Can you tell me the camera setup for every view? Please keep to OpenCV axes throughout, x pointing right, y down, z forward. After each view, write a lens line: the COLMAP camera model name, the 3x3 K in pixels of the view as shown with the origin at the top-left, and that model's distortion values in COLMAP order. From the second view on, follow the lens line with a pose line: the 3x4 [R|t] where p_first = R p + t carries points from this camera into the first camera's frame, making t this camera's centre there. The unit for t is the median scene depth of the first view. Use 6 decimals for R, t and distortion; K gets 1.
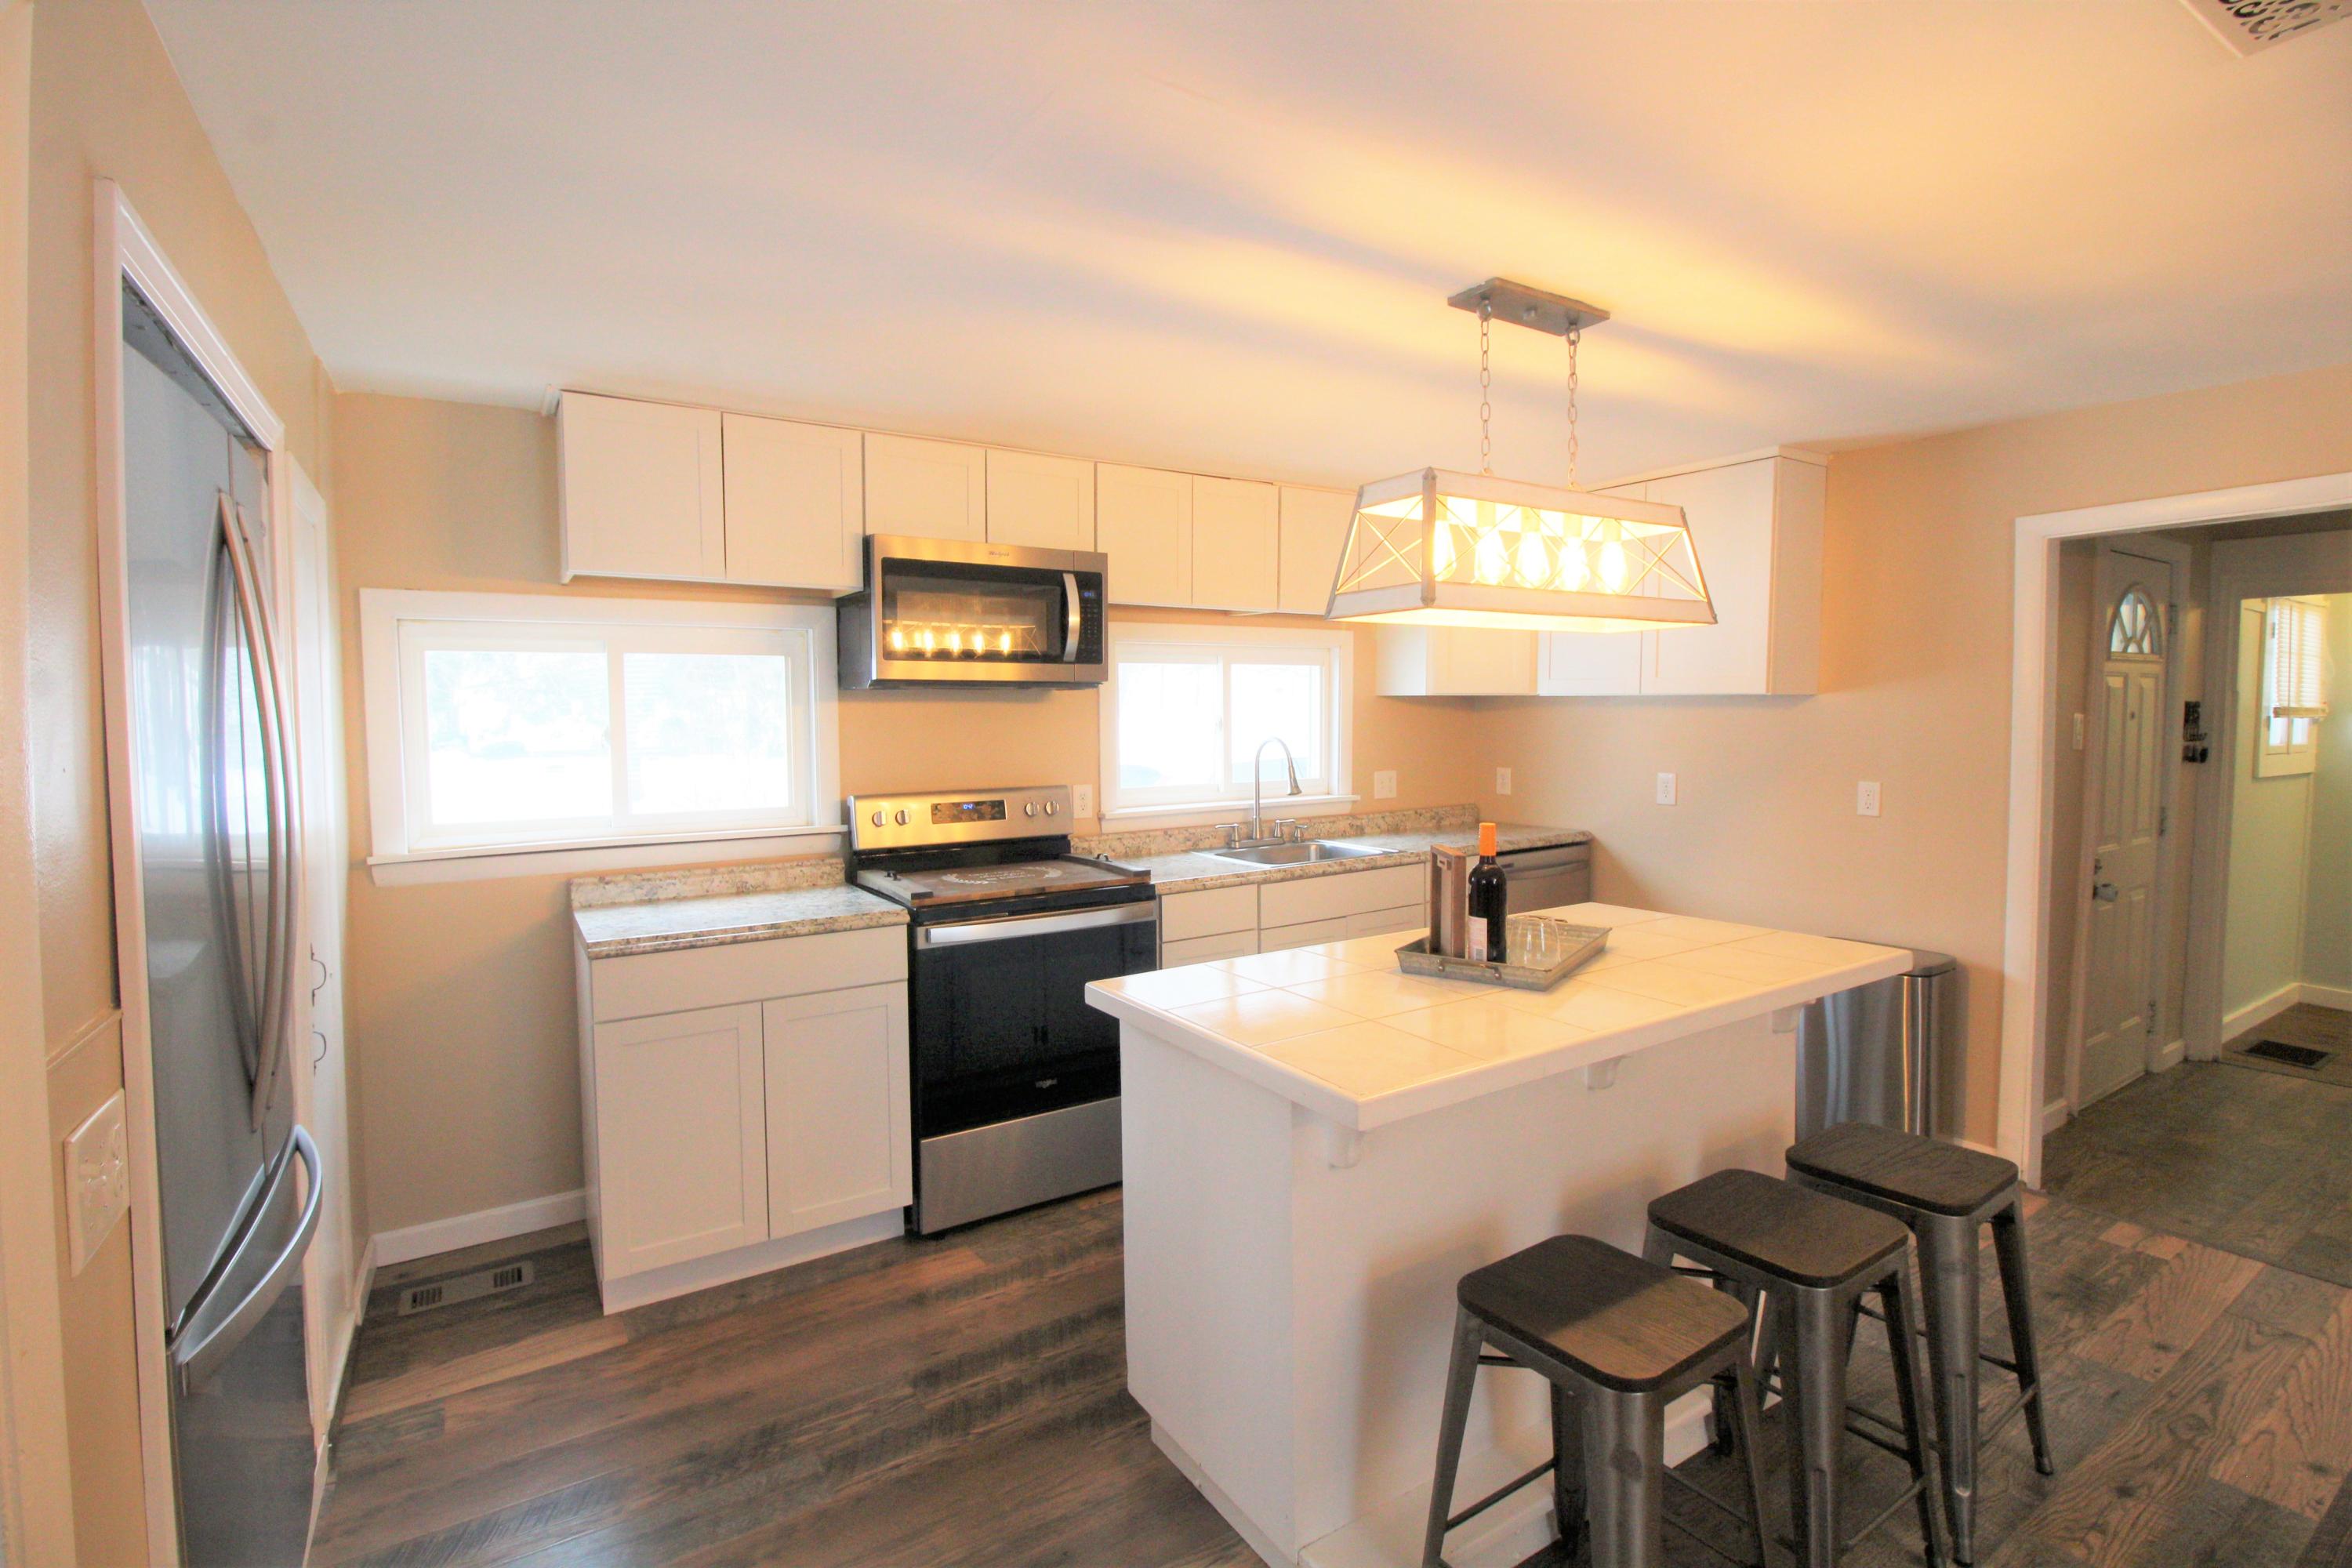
lens RADIAL K [[1083.7, 0, 1166.3], [0, 1083.7, 768.5], [0, 0, 1]] dist [0.000917, -0.013649]
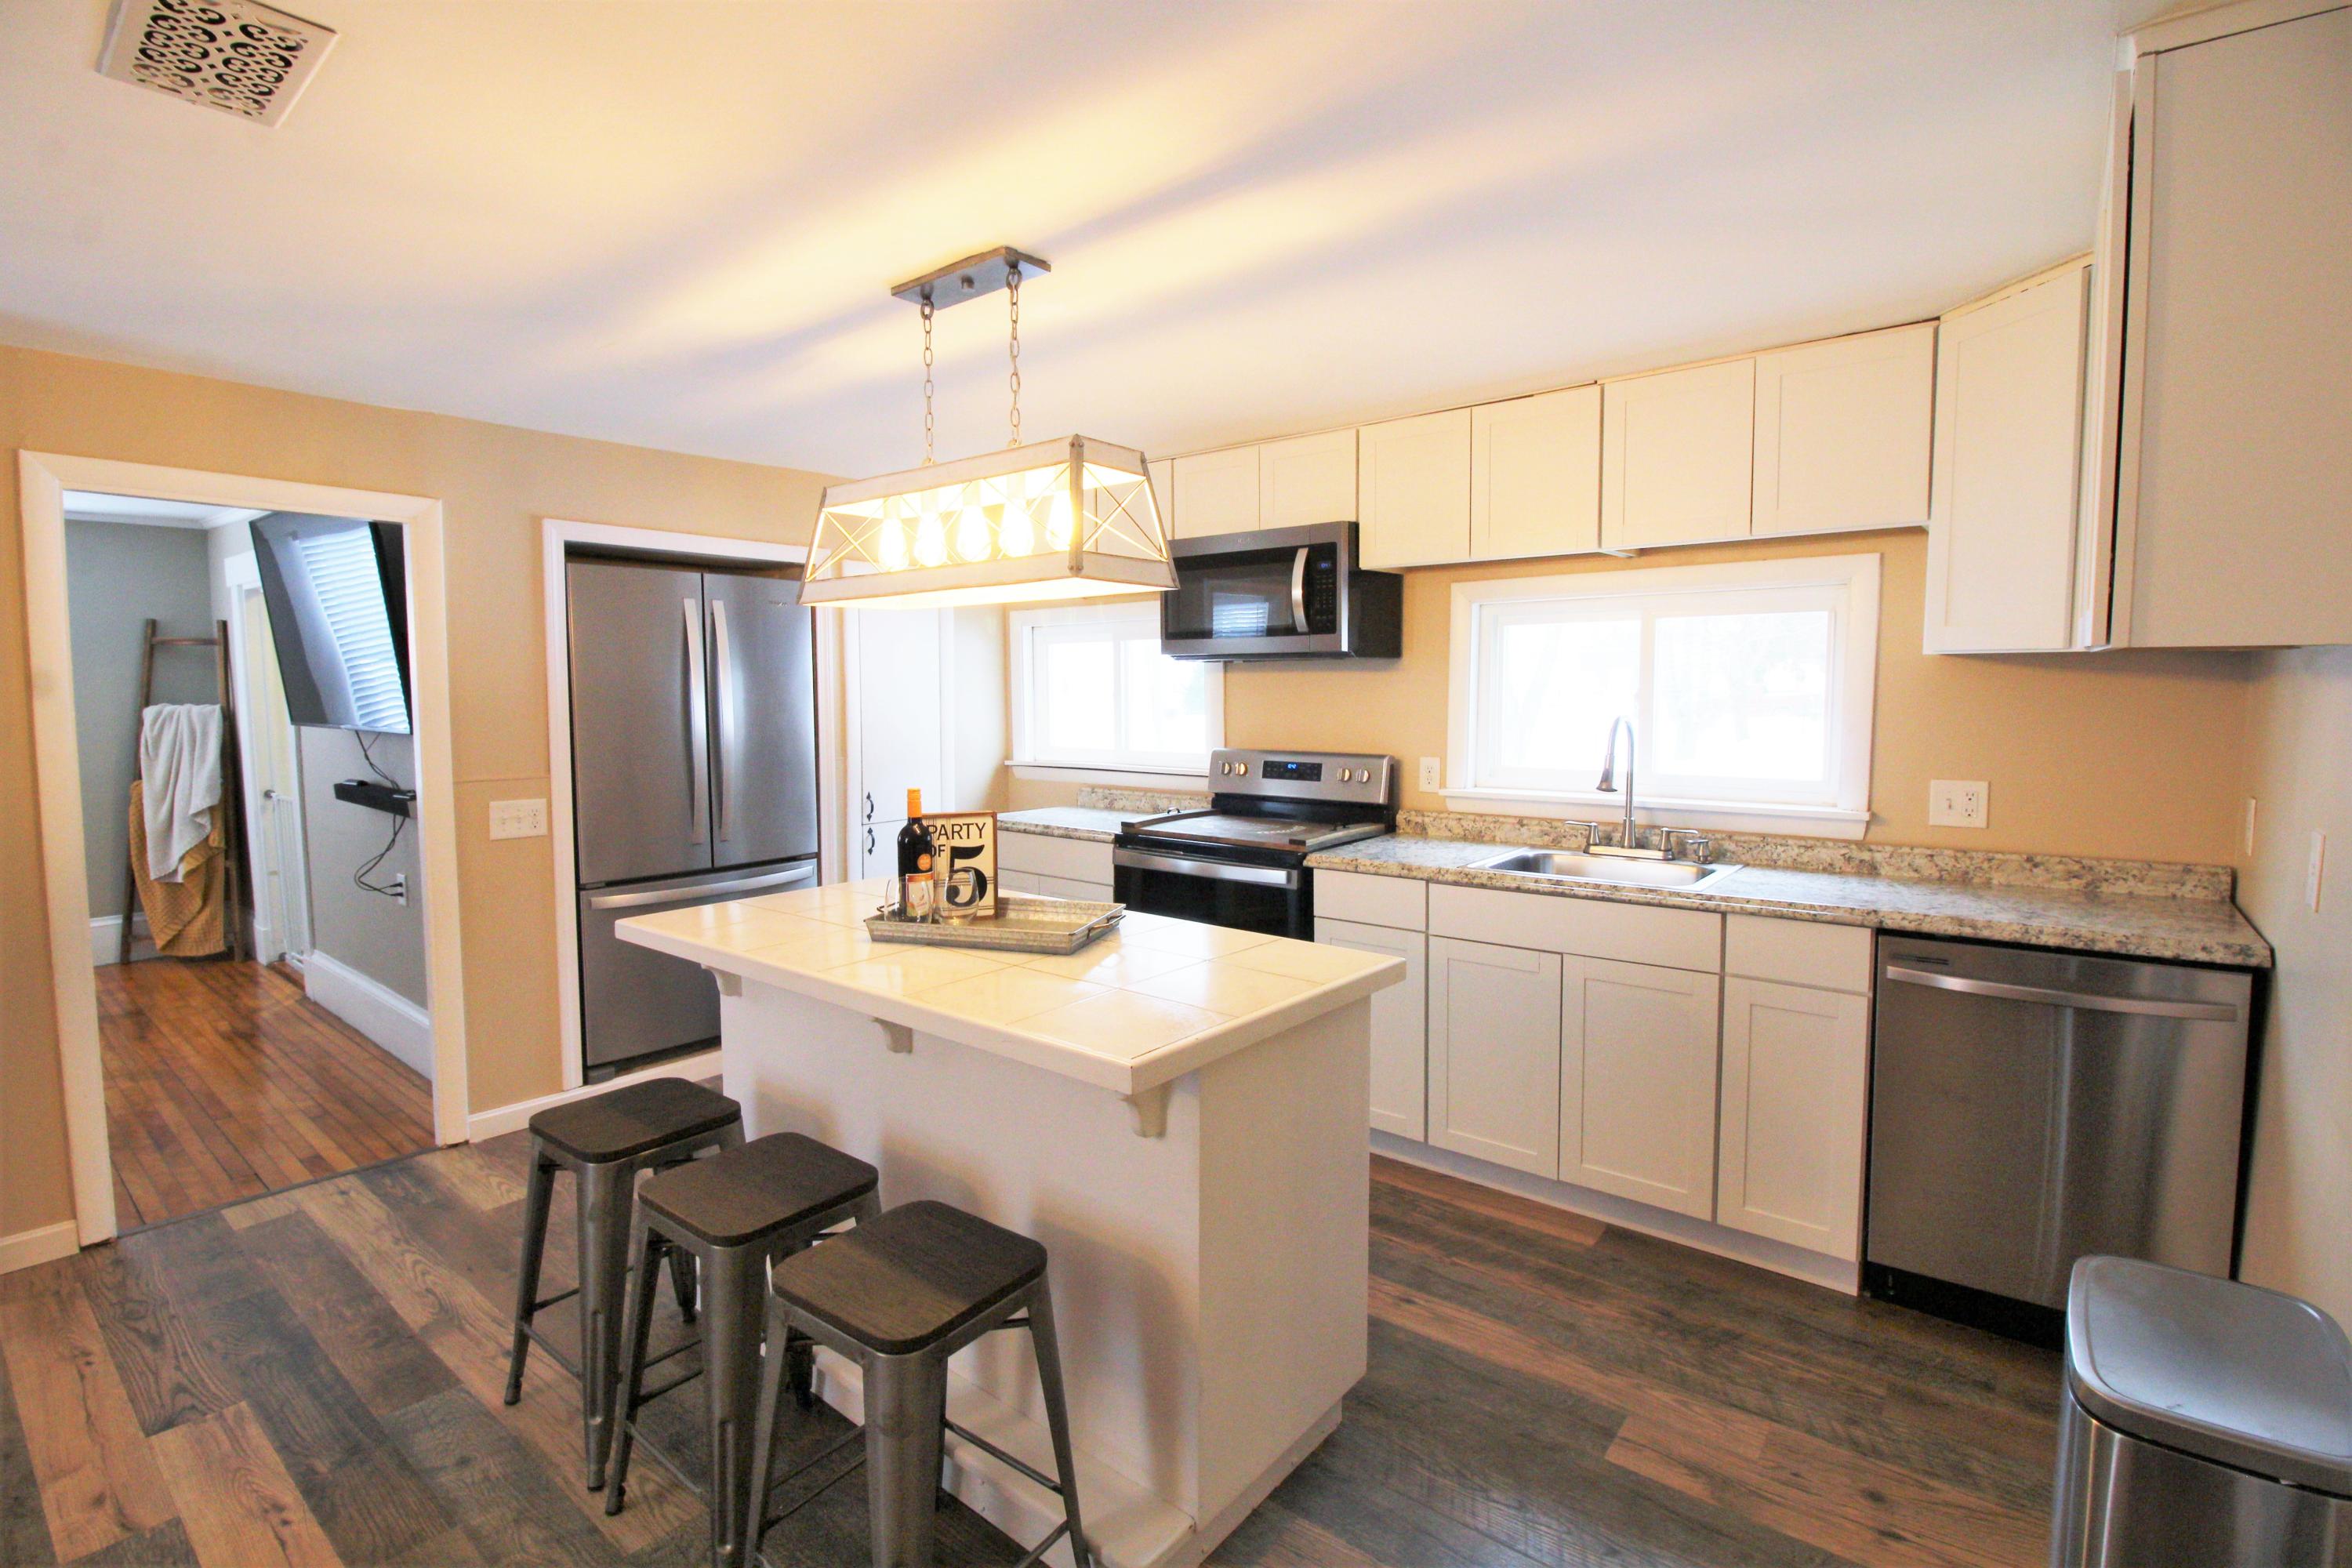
lens RADIAL K [[1083.7, 0, 1166.3], [0, 1083.7, 768.5], [0, 0, 1]] dist [0.000917, -0.013649]
pose [[0.320357, 0.081401, -0.943793, 0.877300], [-0.046796, 0.996445, 0.070058, -0.036394], [0.946140, 0.021722, 0.323028, 0.553013]]
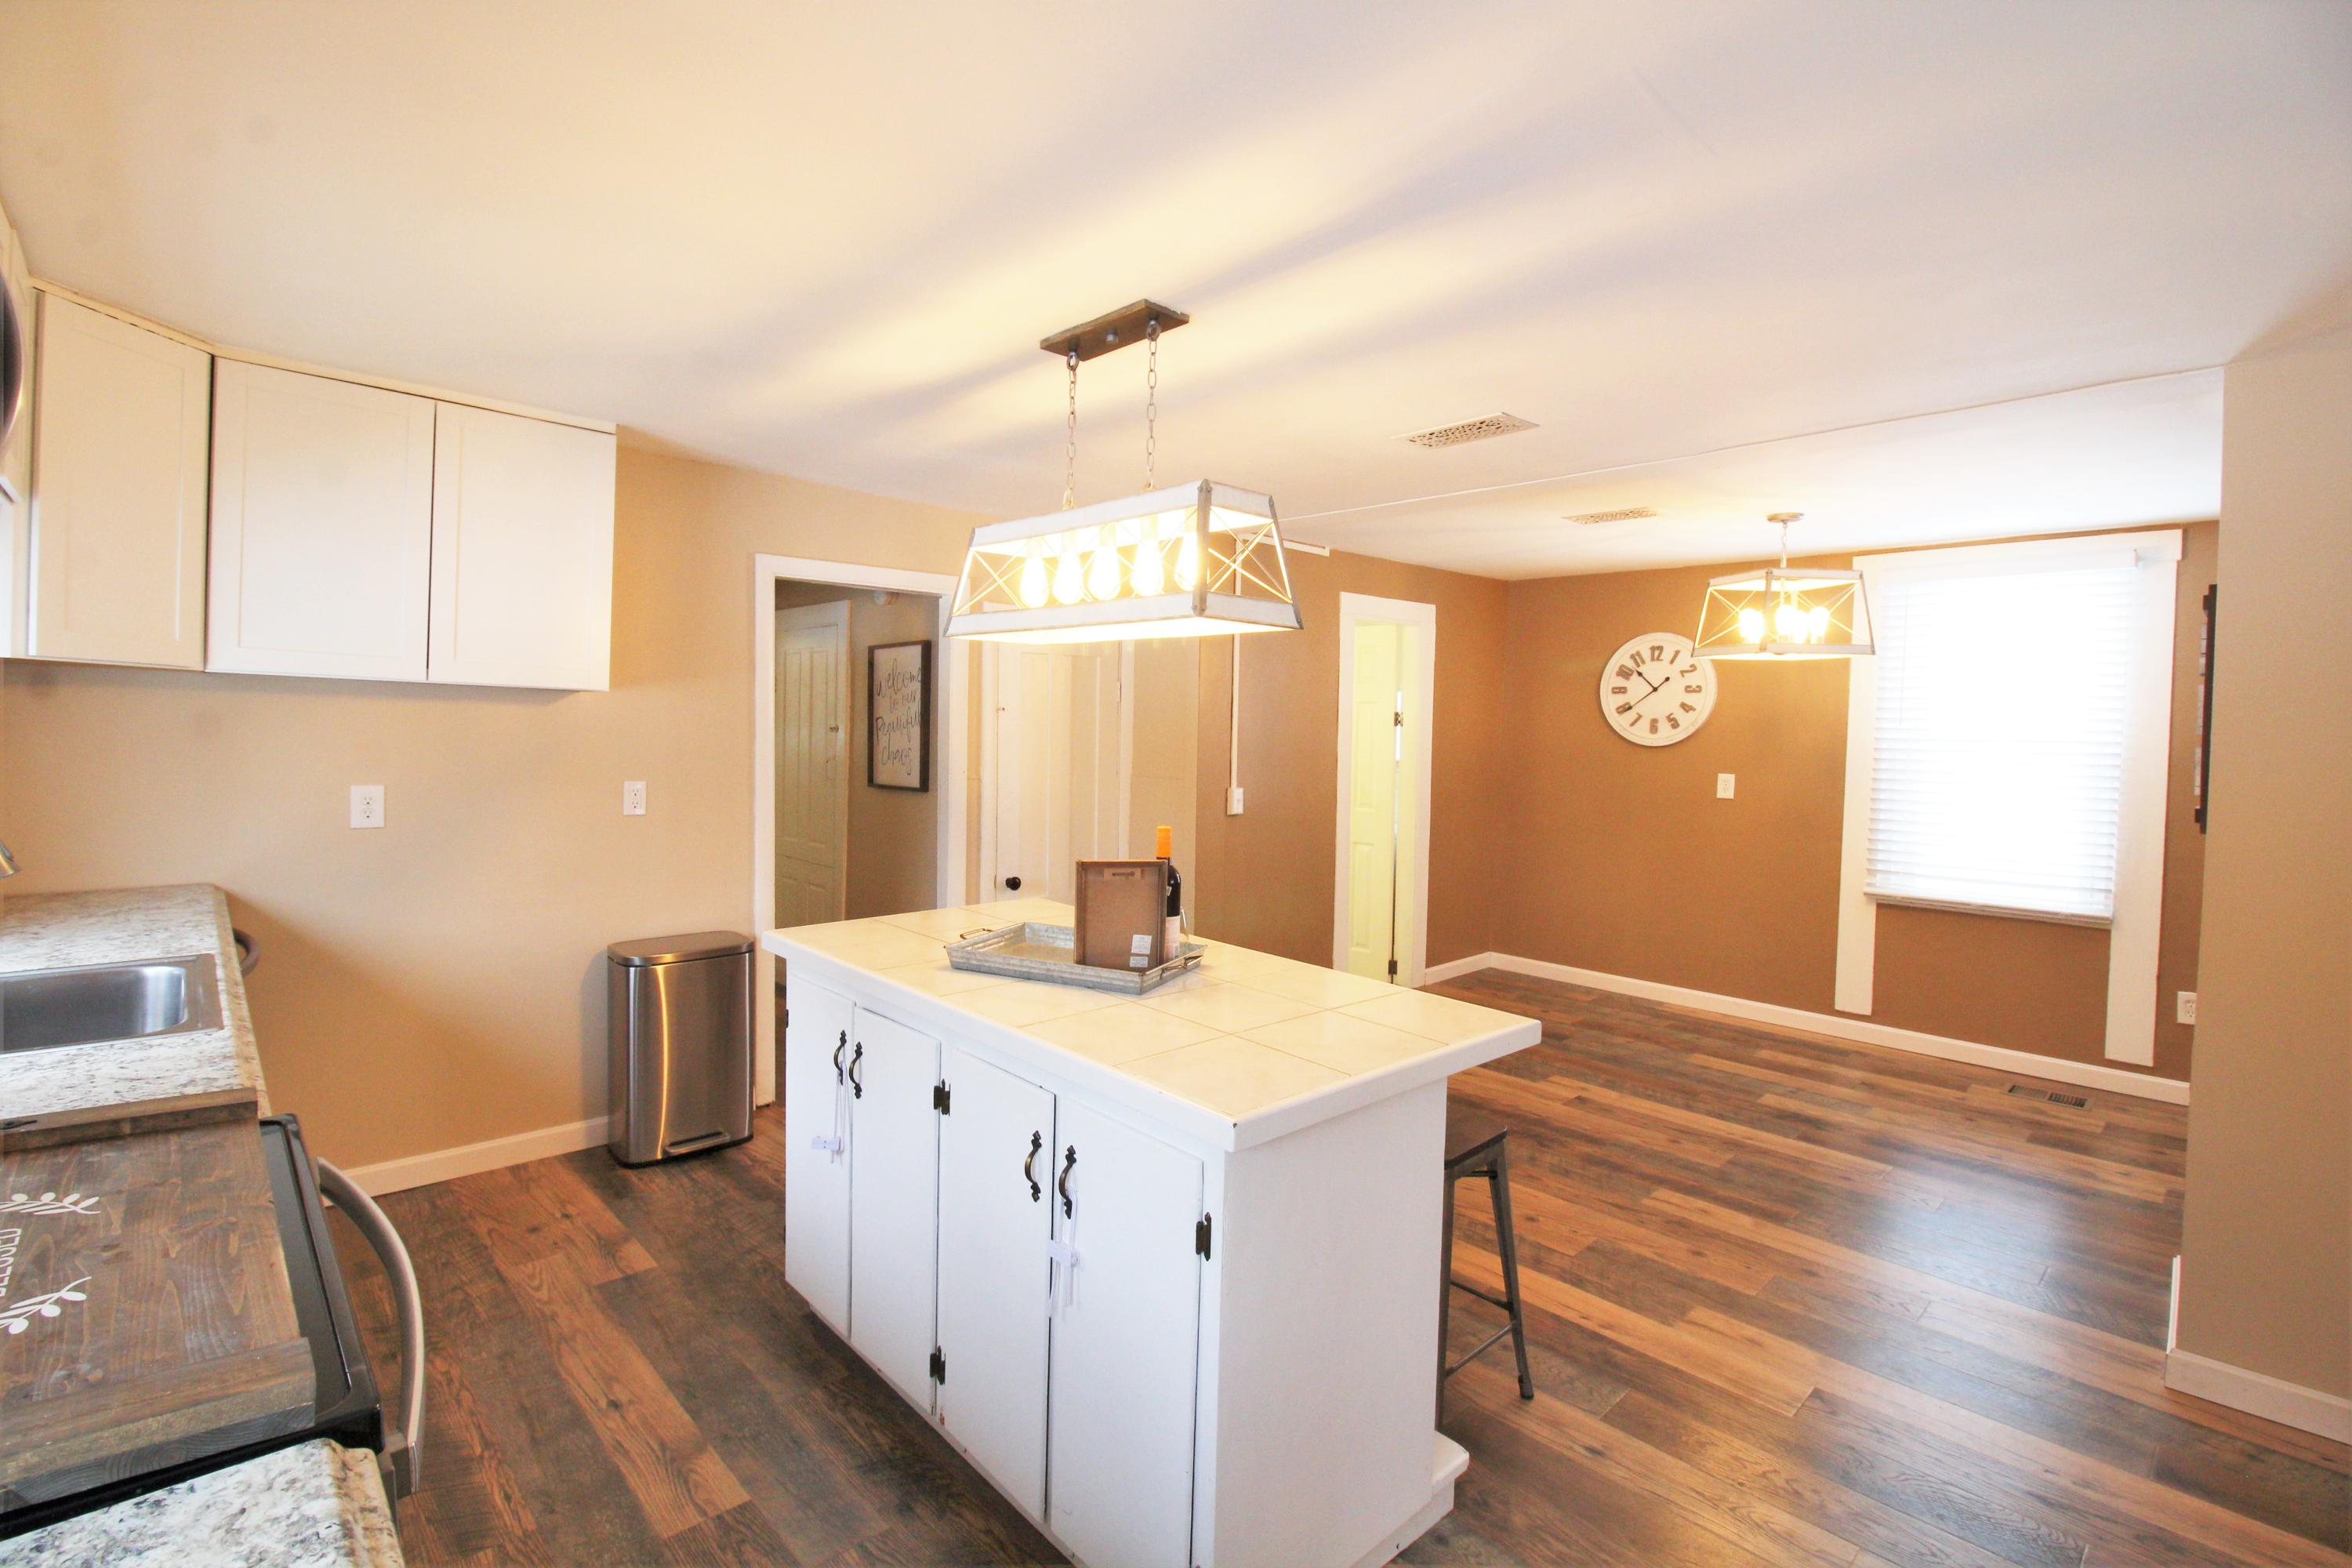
lens RADIAL K [[1078.6, 0, 1165.3], [0, 1078.6, 765.6], [0, 0, 1]] dist [0.001567, -0.014830]
pose [[-0.181673, -0.036058, 0.982698, -0.450287], [0.024213, 0.998860, 0.041128, -0.033360], [-0.983061, 0.031266, -0.180593, 0.738330]]
